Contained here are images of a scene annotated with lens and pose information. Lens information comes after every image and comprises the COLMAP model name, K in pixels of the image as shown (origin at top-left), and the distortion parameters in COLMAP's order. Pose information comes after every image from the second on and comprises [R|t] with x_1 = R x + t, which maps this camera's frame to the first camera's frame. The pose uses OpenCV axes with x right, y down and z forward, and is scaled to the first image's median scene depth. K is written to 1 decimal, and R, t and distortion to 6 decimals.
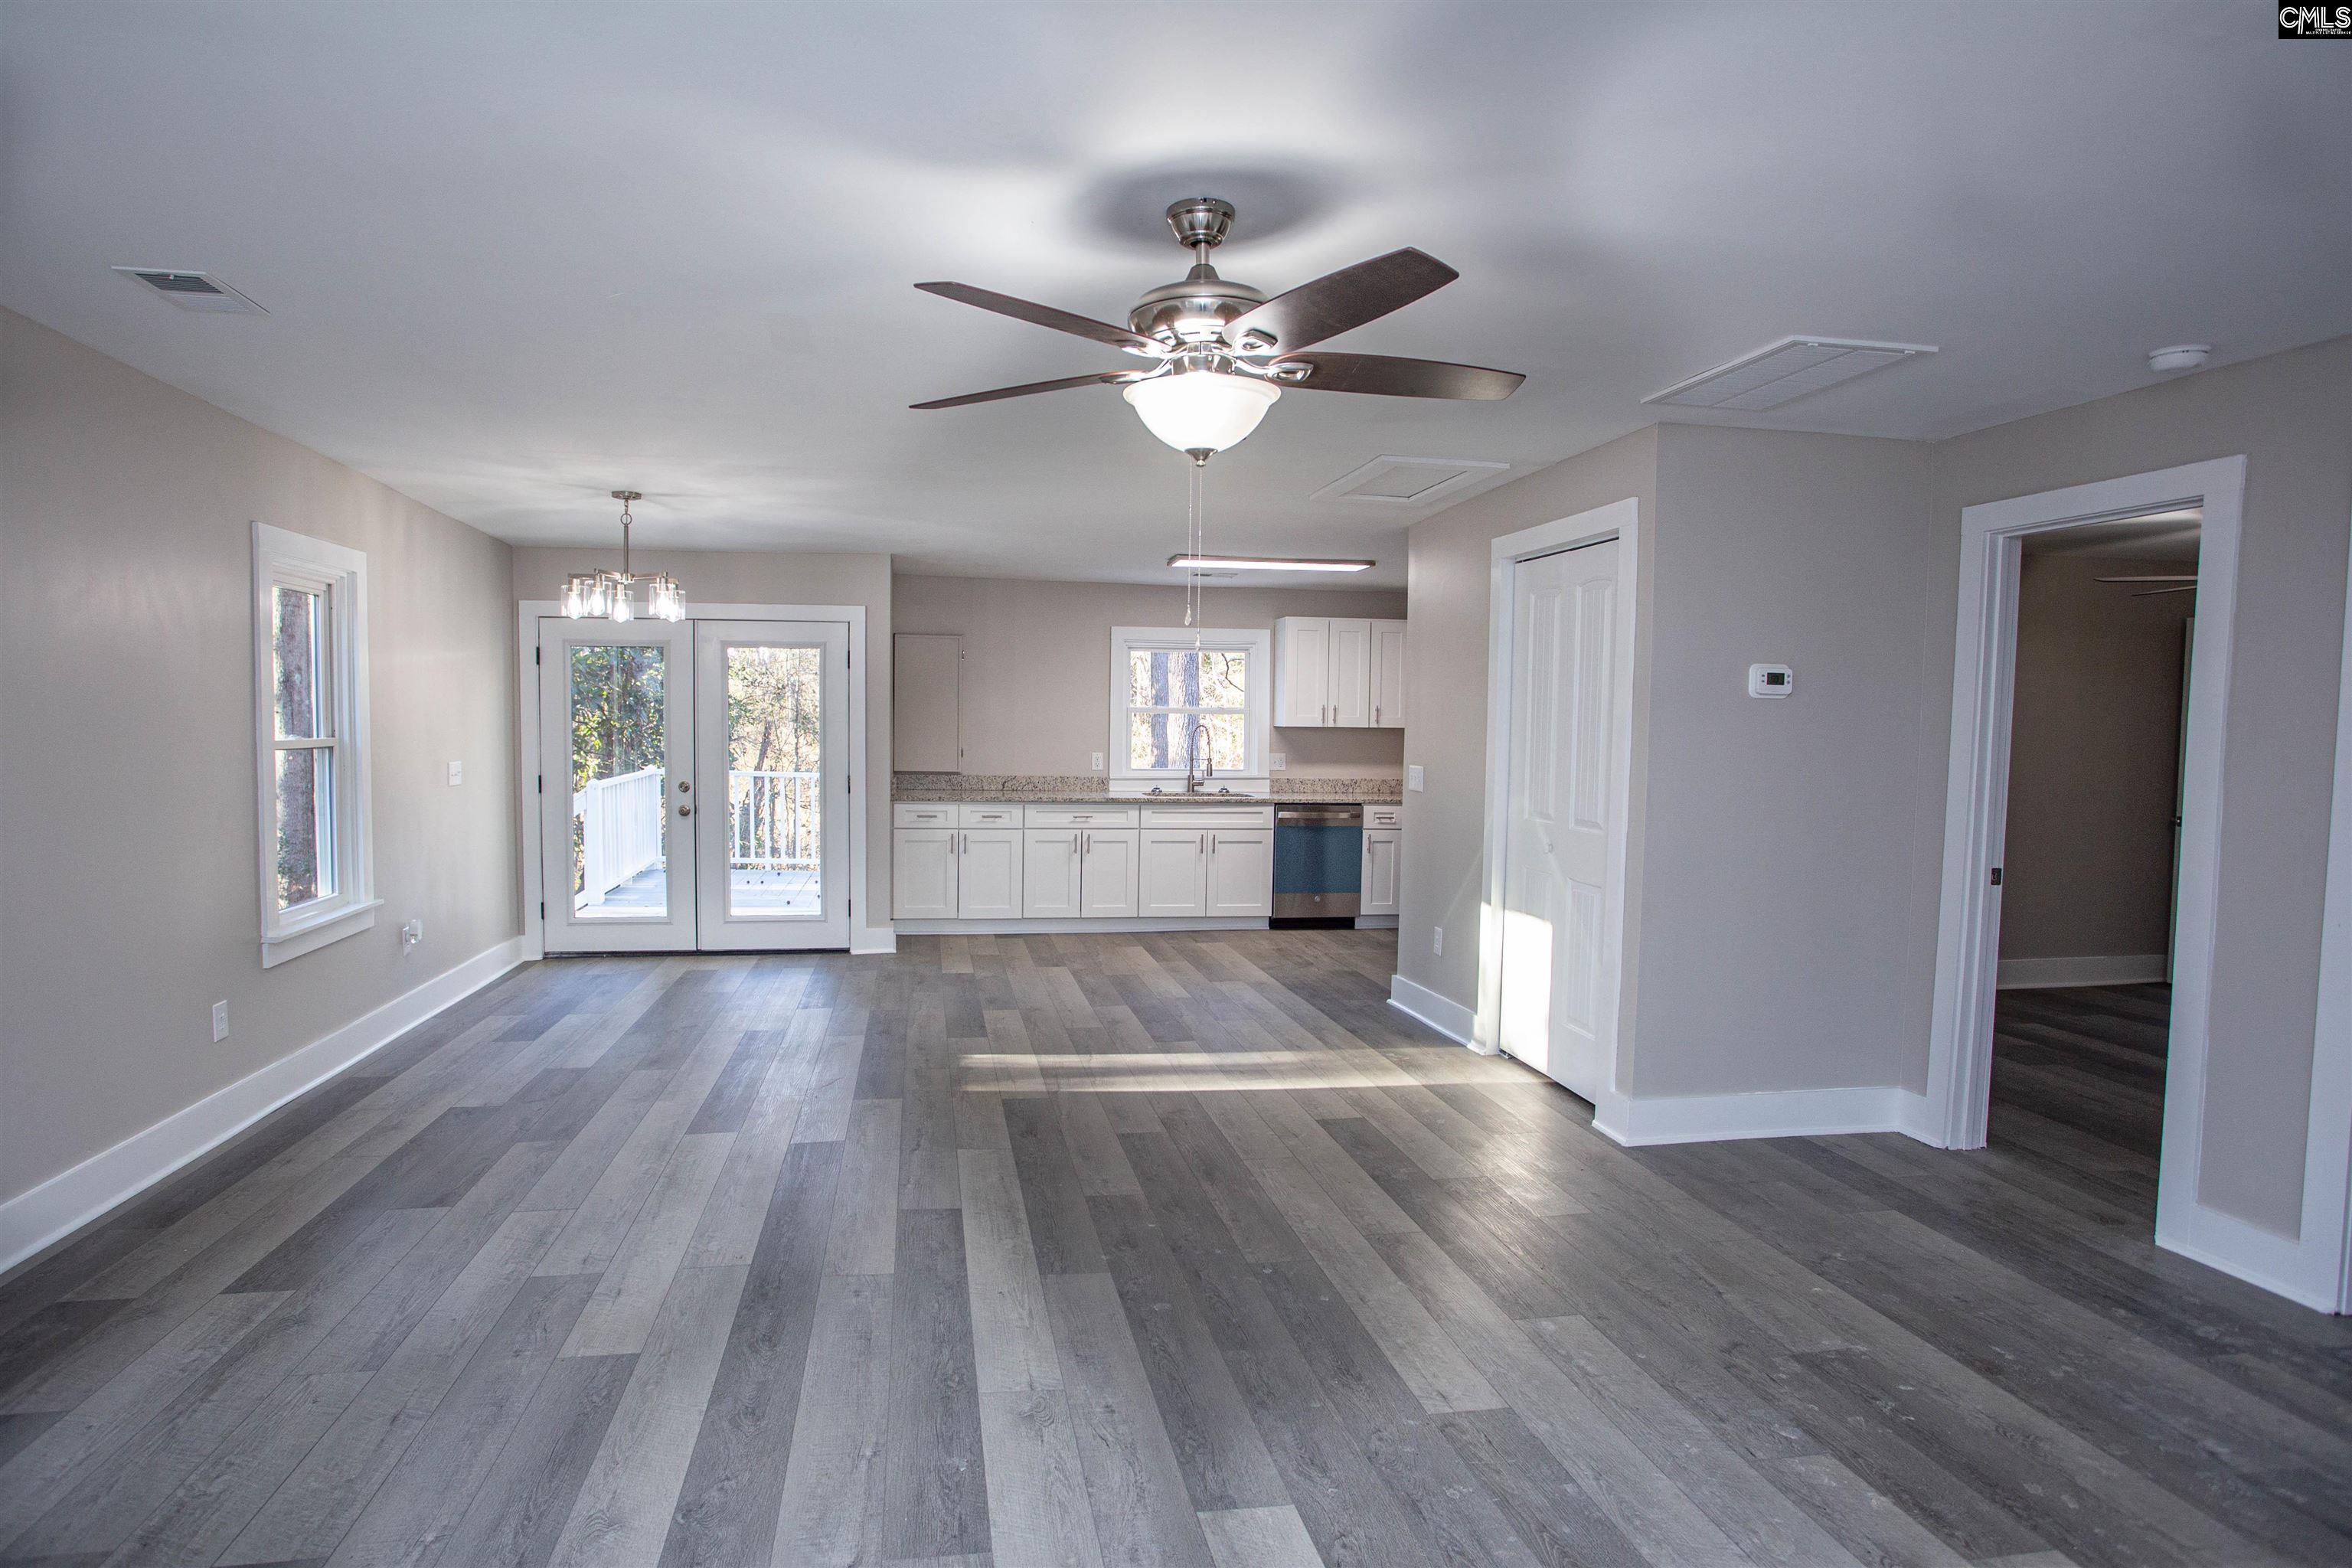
lens RADIAL K [[1255.2, 0, 1151.3], [0, 1255.2, 778.0], [0, 0, 1]] dist [-0.079518, 0.035293]
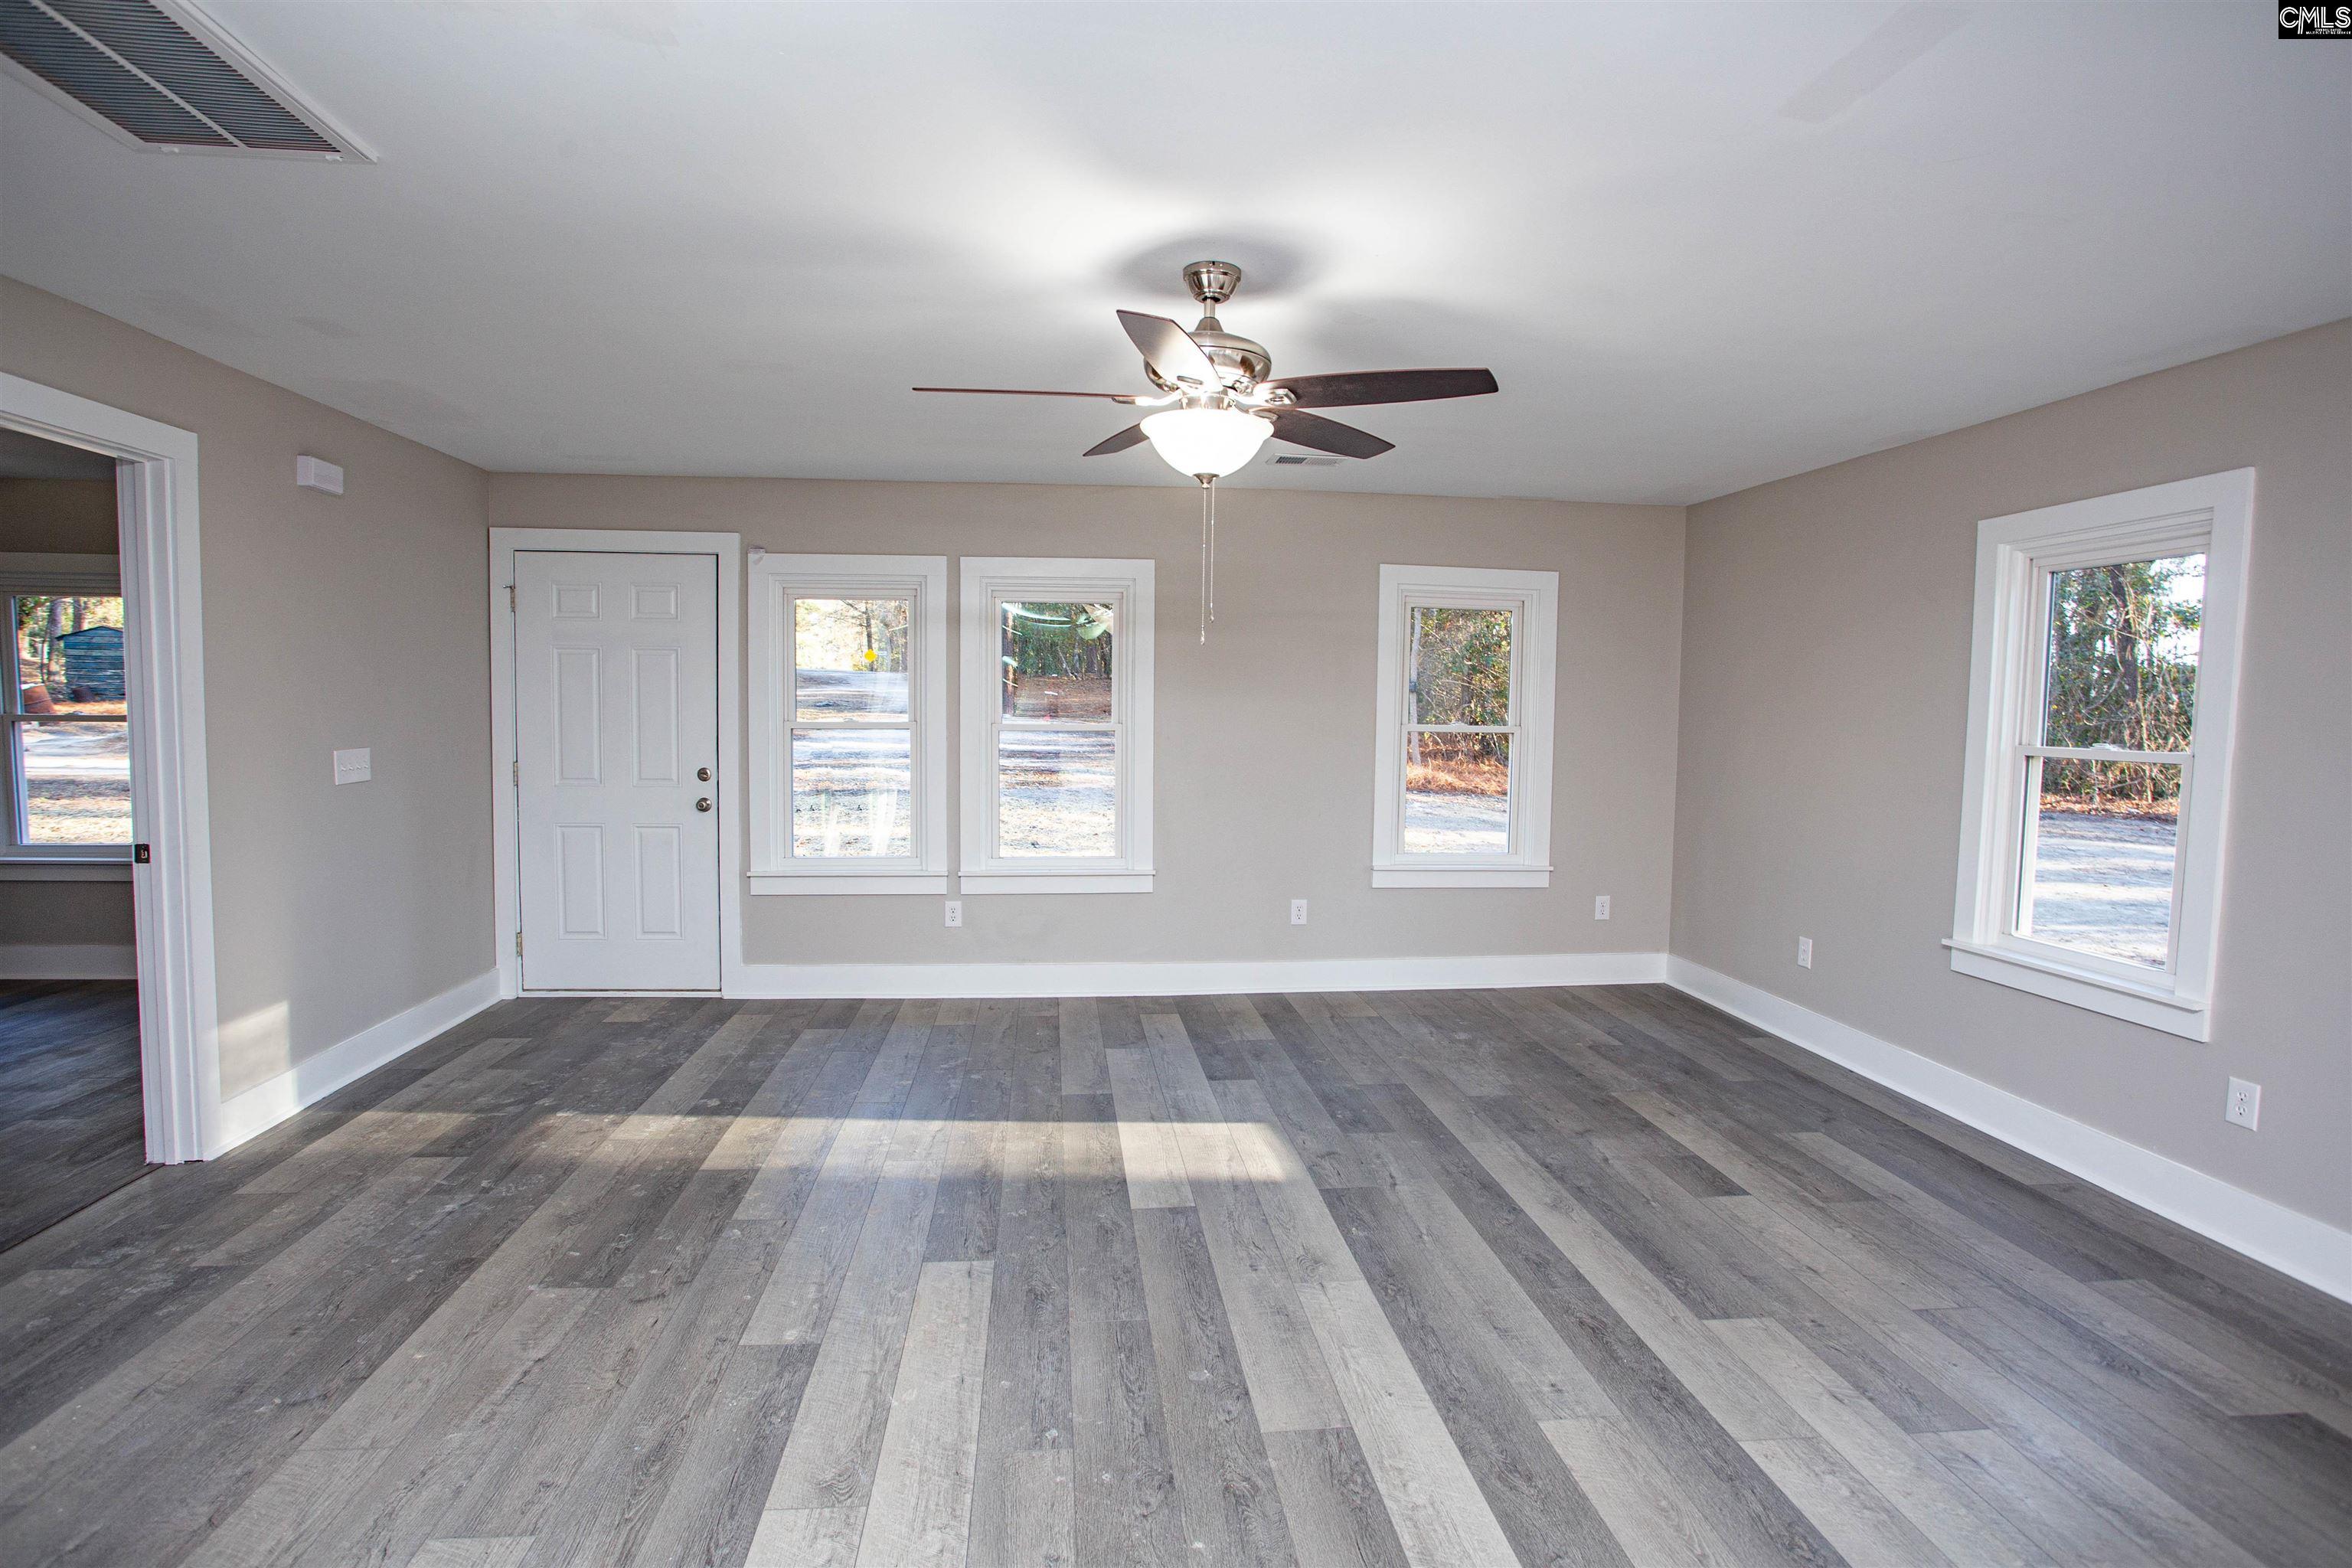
lens RADIAL K [[1190.6, 0, 1167.2], [0, 1190.6, 774.7], [0, 0, 1]] dist [-0.077105, 0.032834]
pose [[-0.996393, -0.034615, 0.077483, -0.007227], [-0.026270, 0.993992, 0.106249, -0.032429], [-0.080695, 0.103830, -0.991316, 0.703284]]
